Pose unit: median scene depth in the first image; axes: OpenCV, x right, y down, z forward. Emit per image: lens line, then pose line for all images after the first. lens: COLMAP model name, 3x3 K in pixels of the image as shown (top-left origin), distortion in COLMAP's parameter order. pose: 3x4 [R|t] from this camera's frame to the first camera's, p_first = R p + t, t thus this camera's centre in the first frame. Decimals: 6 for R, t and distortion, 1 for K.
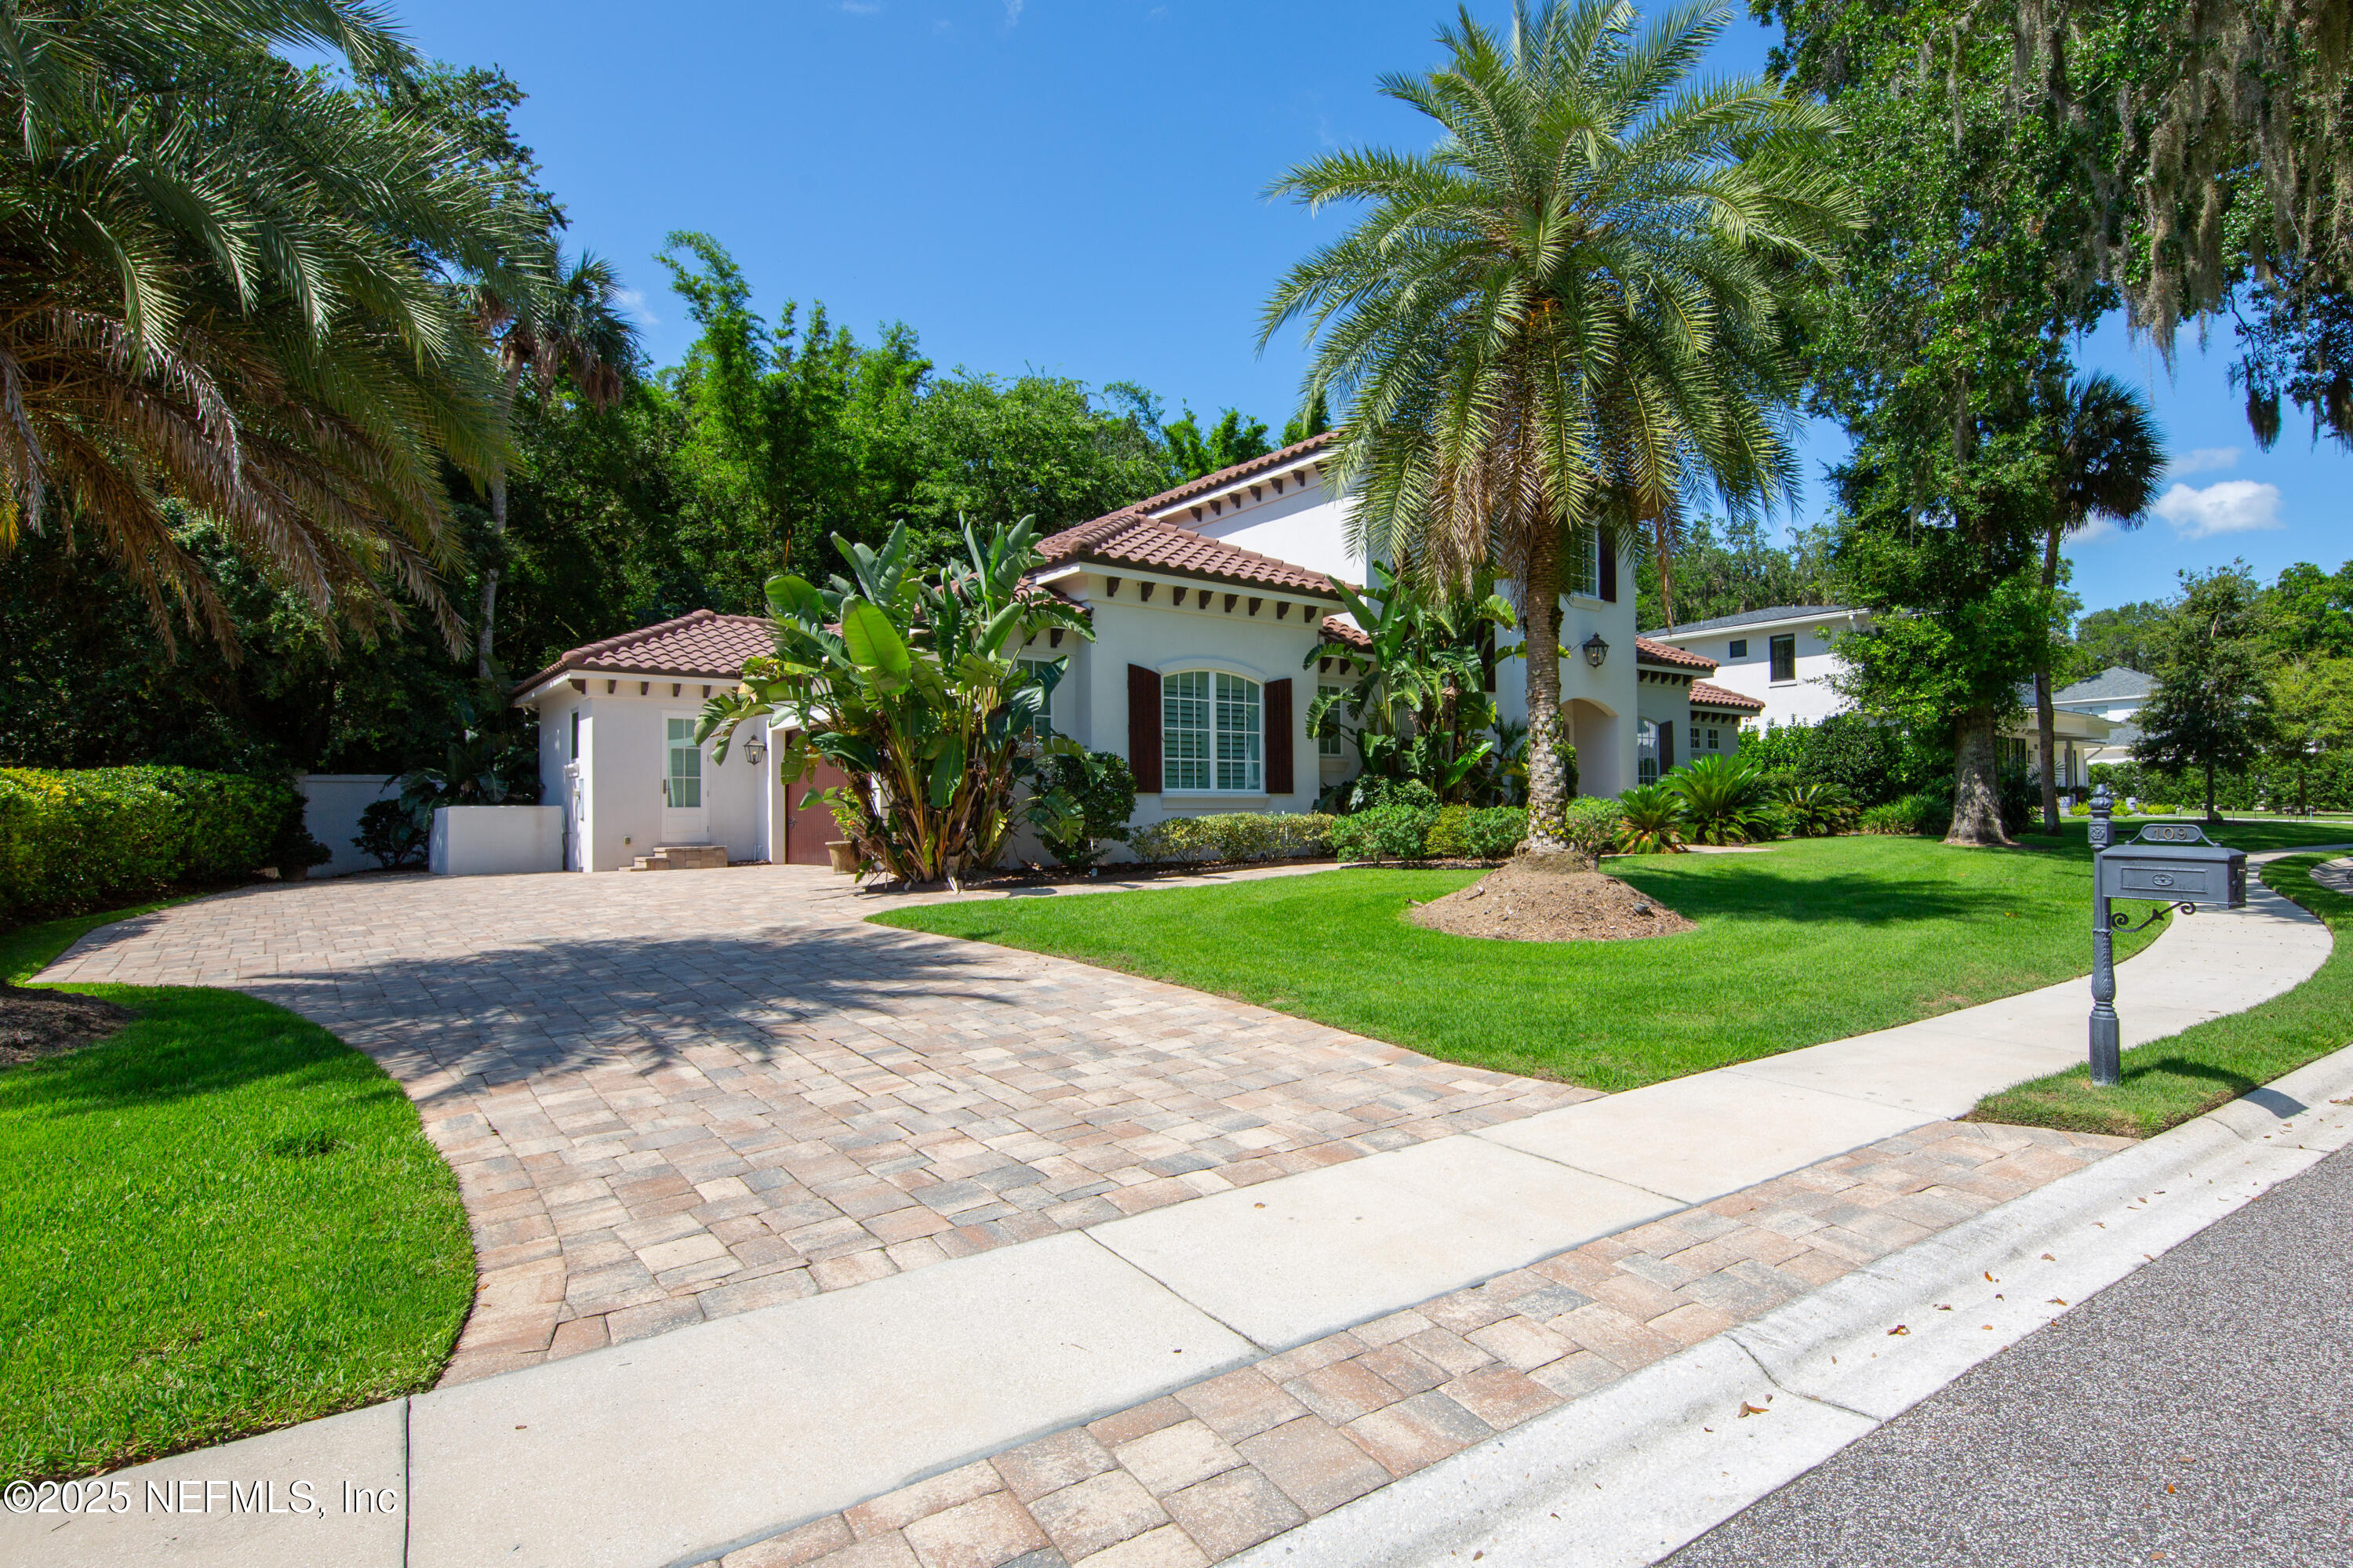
lens RADIAL K [[1127.3, 0, 1179.8], [0, 1127.3, 794.0], [0, 0, 1]] dist [0.000874, -0.000205]
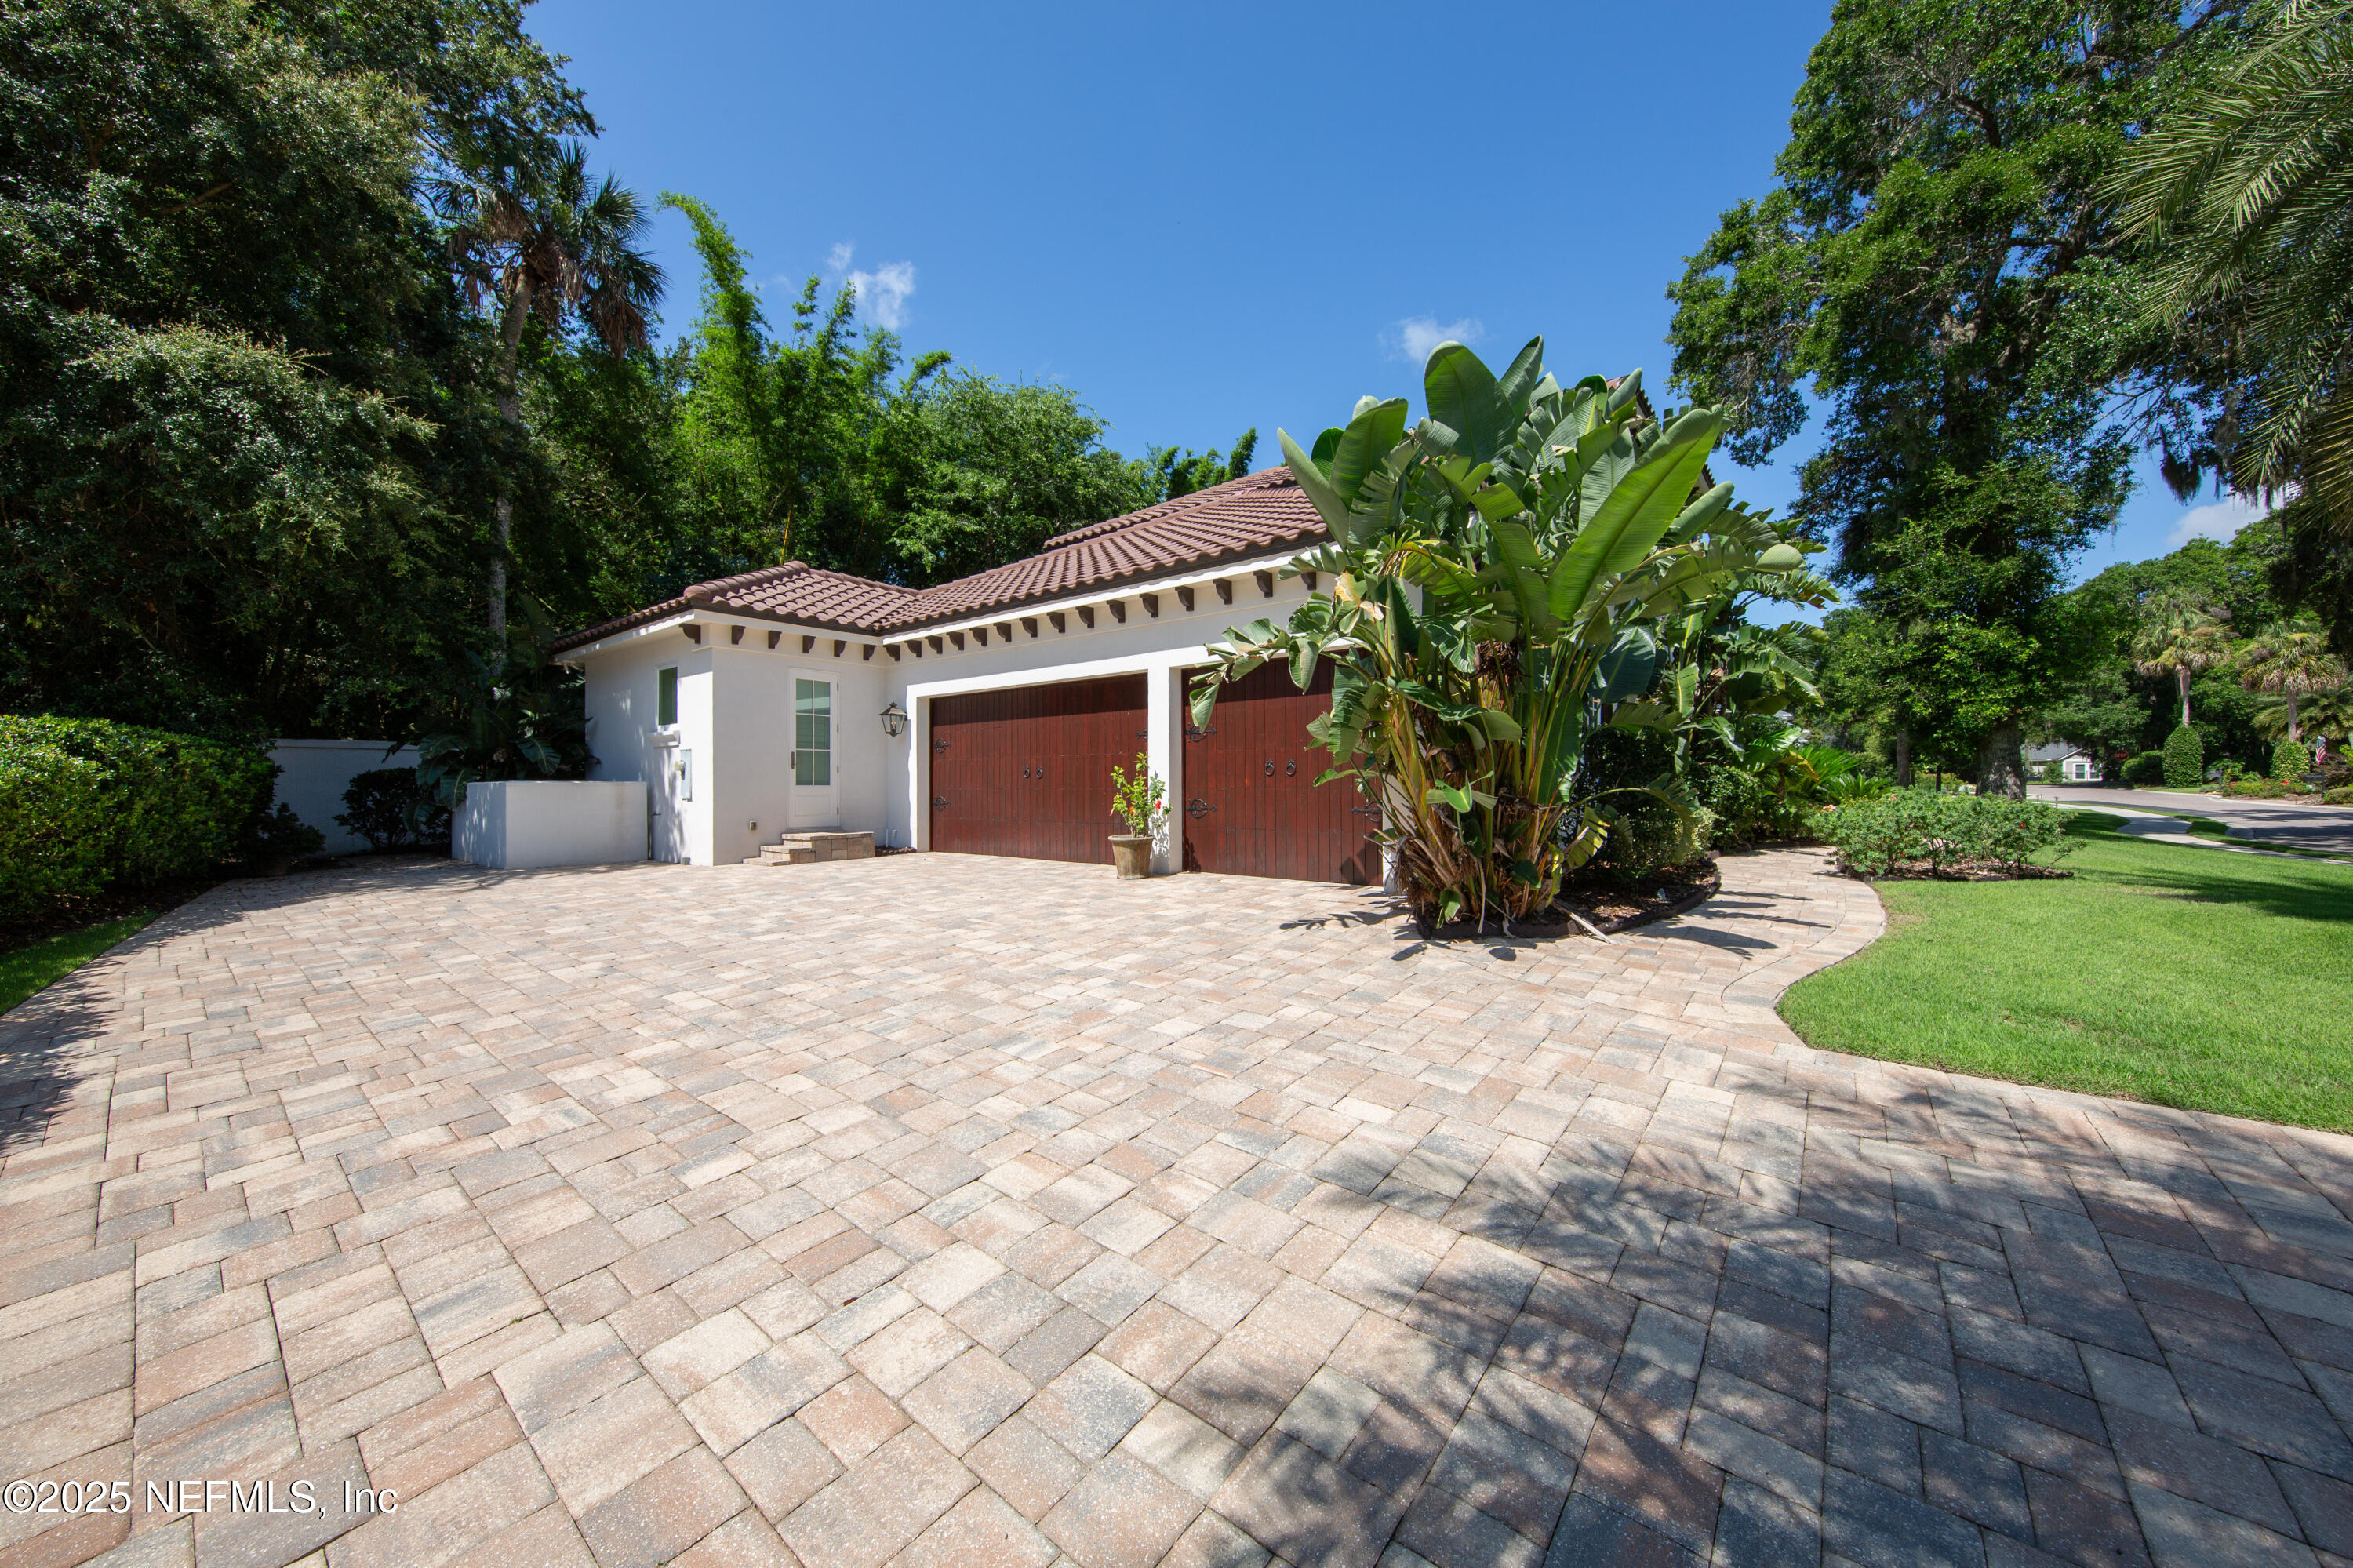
lens RADIAL K [[886.6, 0, 1208.9], [0, 886.6, 786.4], [0, 0, 1]] dist [-0.000211, -0.002982]
pose [[0.982508, 0.009694, 0.185969, -0.271946], [-0.012859, 0.999792, 0.015820, -0.001504], [-0.185777, -0.017934, 0.982428, 0.293850]]
